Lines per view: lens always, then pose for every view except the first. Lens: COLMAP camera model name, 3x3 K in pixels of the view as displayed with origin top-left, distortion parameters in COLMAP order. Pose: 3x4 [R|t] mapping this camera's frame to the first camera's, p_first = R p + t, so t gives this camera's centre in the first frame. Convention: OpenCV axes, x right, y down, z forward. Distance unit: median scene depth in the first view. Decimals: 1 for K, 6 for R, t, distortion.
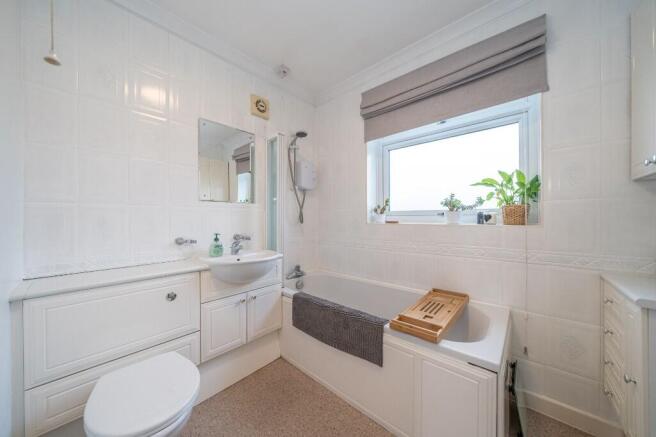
lens RADIAL K [[223.2, 0, 327.2], [0, 223.2, 219.5], [0, 0, 1]] dist [-0.007735, -0.000050]
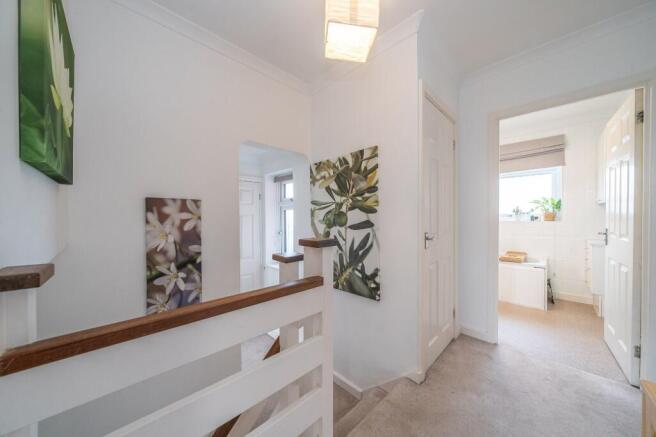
lens RADIAL K [[223.2, 0, 328.8], [0, 223.2, 219.0], [0, 0, 1]] dist [-0.007735, -0.000050]
pose [[0.998149, 0.002648, -0.060762, -1.225899], [-0.002438, 0.999991, 0.003543, 0.000306], [0.060771, -0.003388, 0.998146, -1.349304]]
